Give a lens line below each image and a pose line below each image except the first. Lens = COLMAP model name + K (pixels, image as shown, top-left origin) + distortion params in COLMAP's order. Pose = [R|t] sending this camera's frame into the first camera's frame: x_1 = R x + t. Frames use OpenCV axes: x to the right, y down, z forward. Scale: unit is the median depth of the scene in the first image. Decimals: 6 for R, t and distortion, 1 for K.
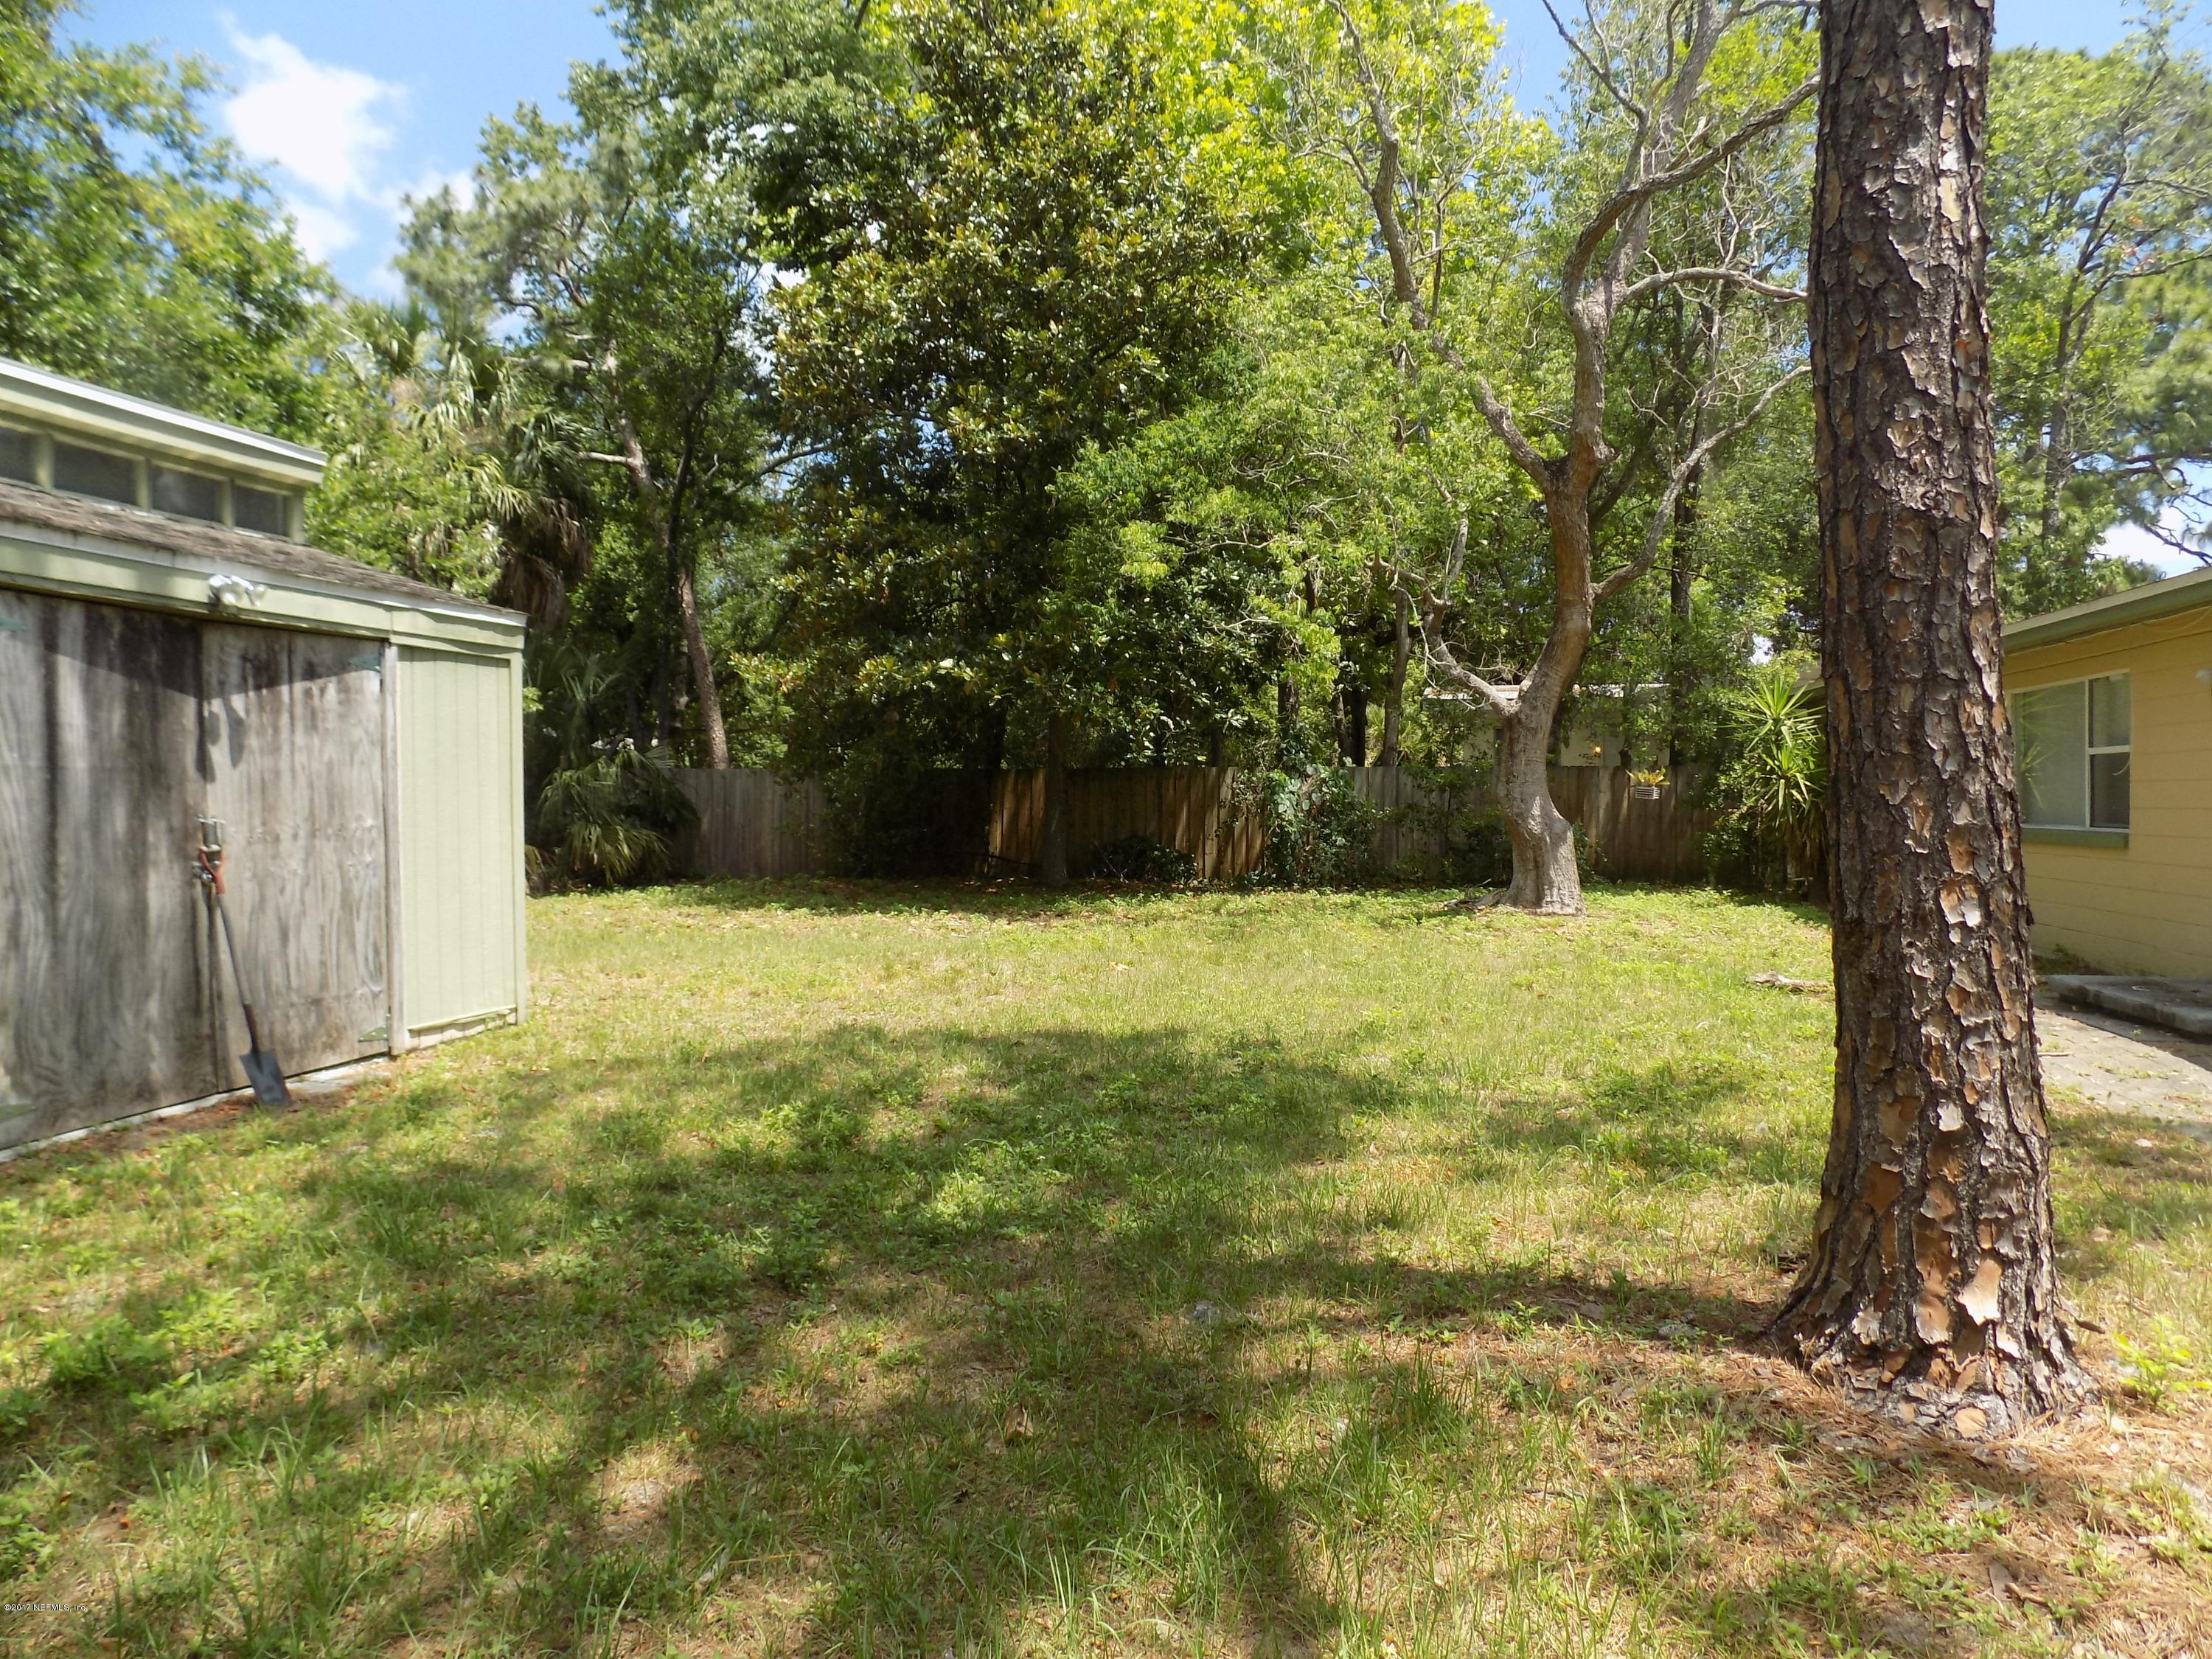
lens RADIAL K [[1476.4, 0, 1114.0], [0, 1476.4, 841.9], [0, 0, 1]] dist [-0.075755, 0.048749]
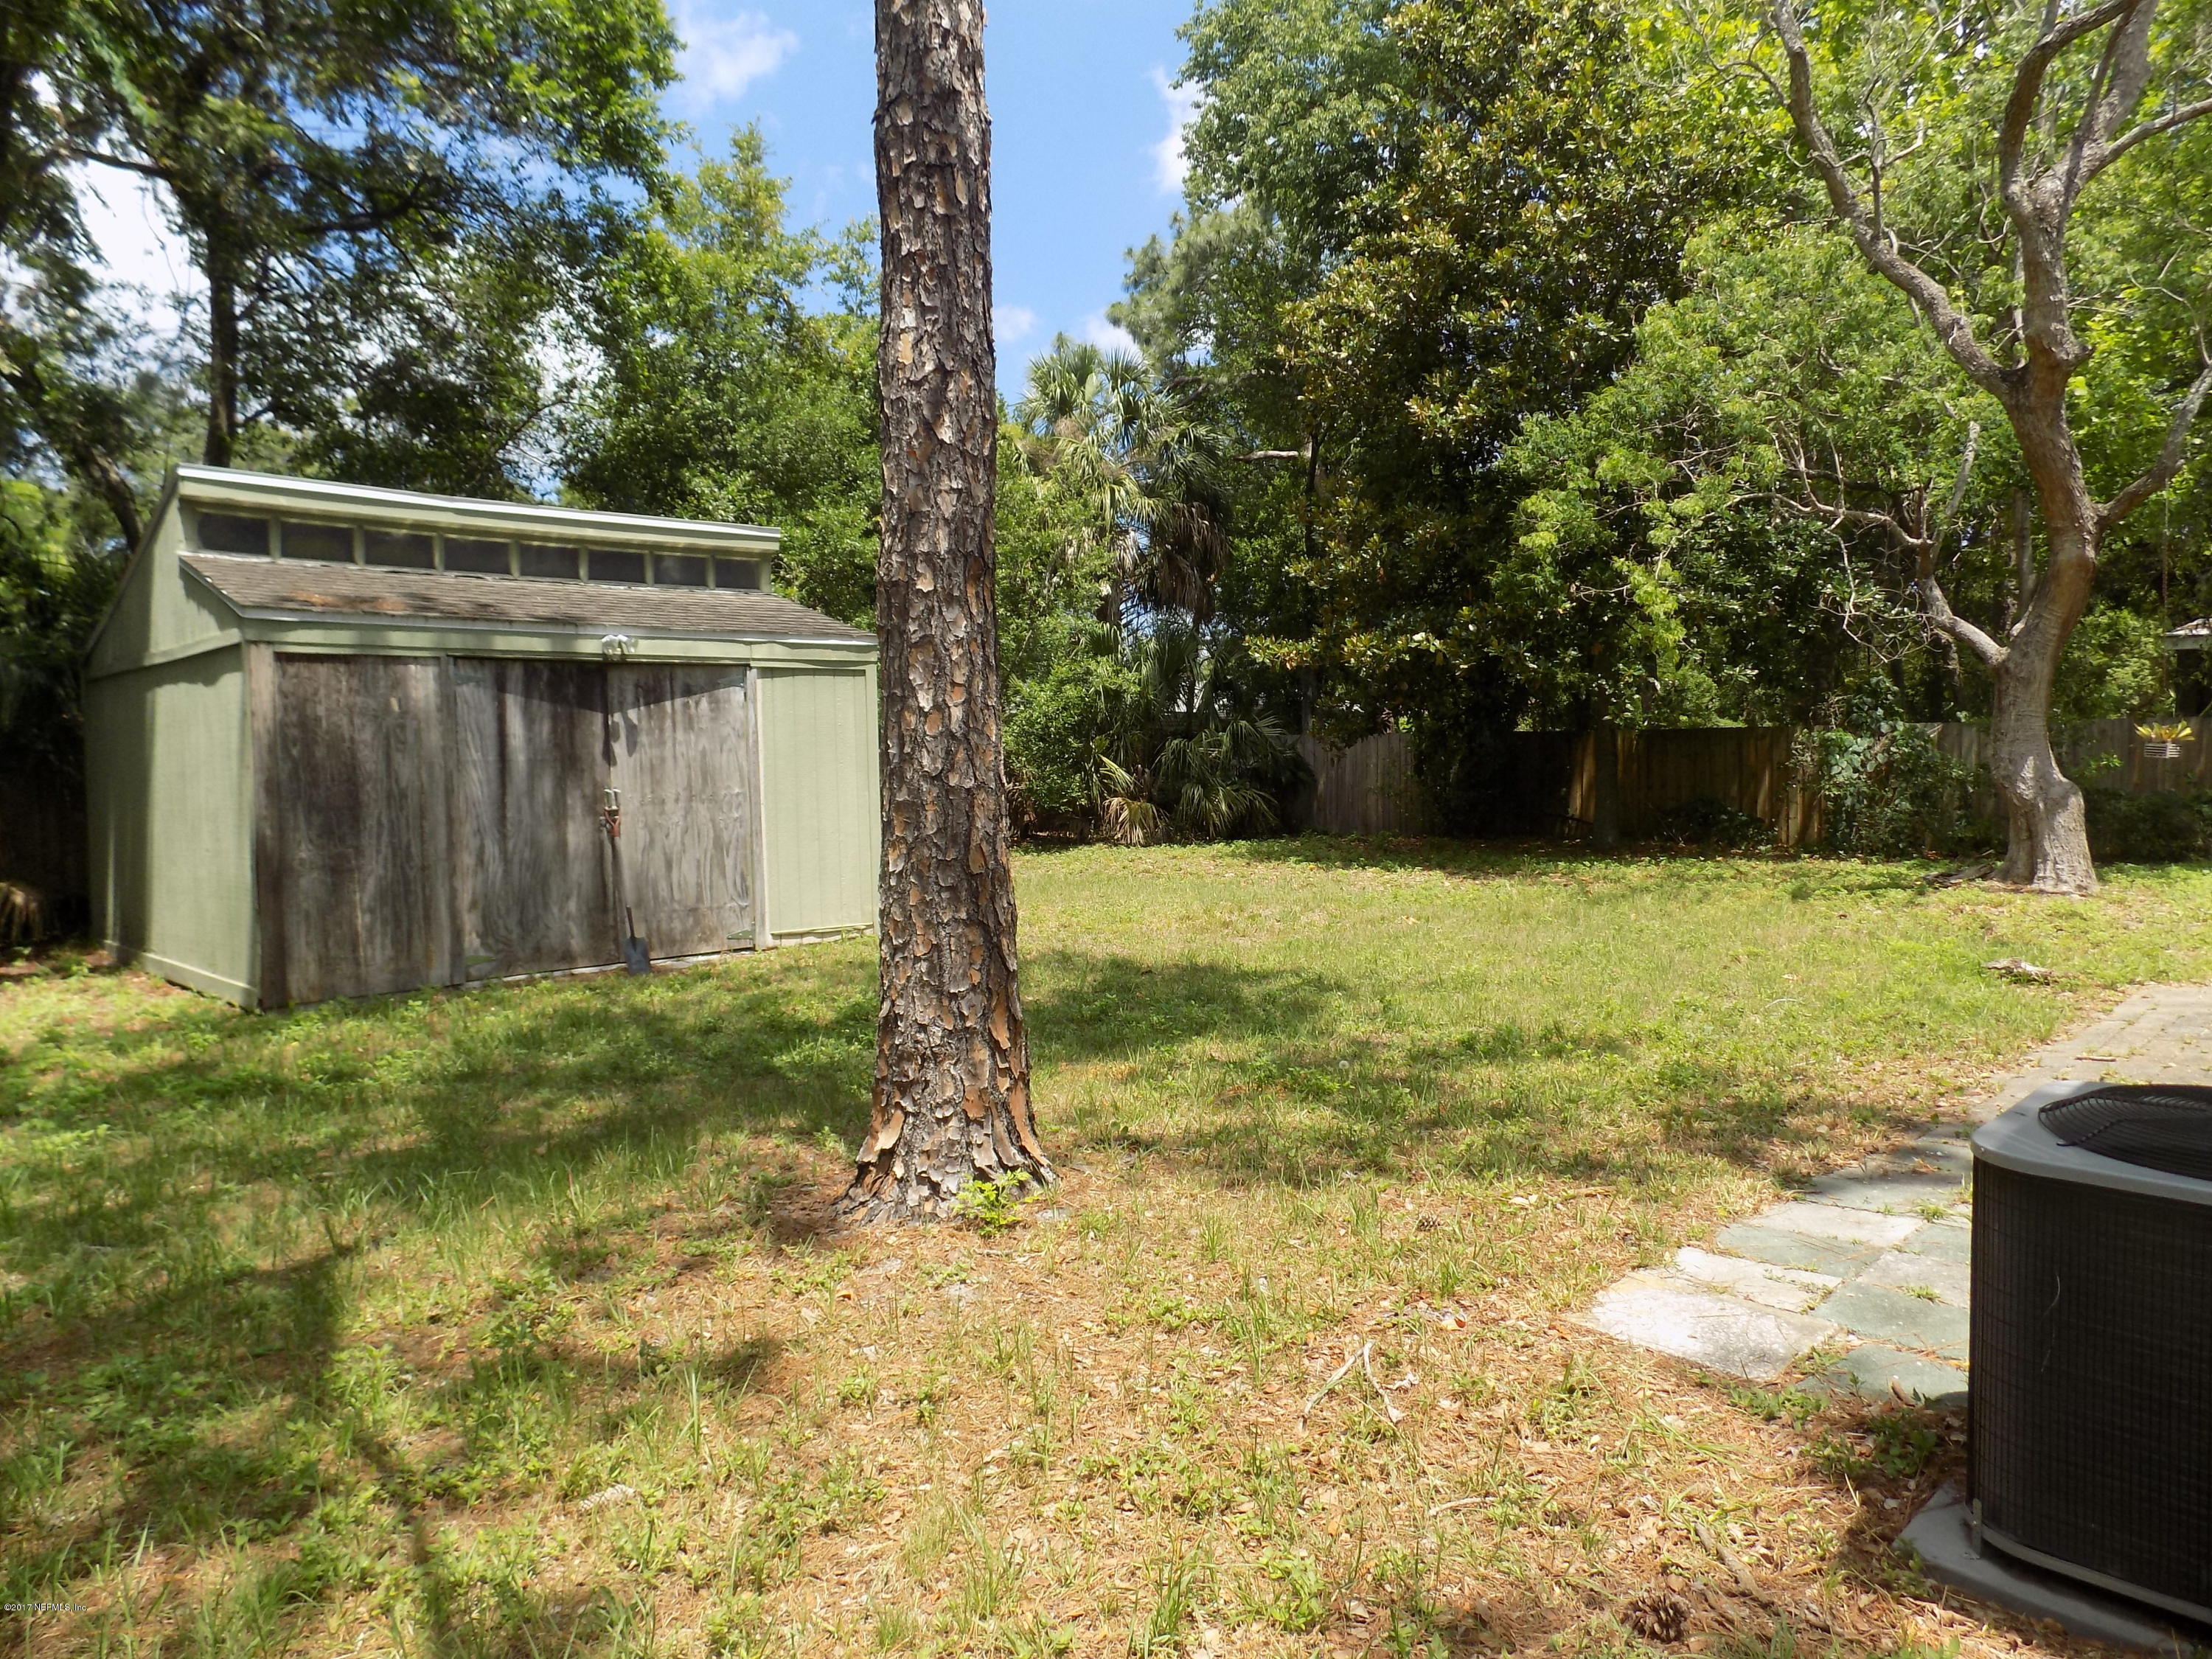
lens RADIAL K [[1476.4, 0, 1112.2], [0, 1476.4, 846.5], [0, 0, 1]] dist [-0.075755, 0.048749]
pose [[0.832296, 0.020602, -0.553948, 0.625858], [-0.003386, 0.999479, 0.032083, -0.005814], [0.554321, -0.024827, 0.831933, -0.028930]]
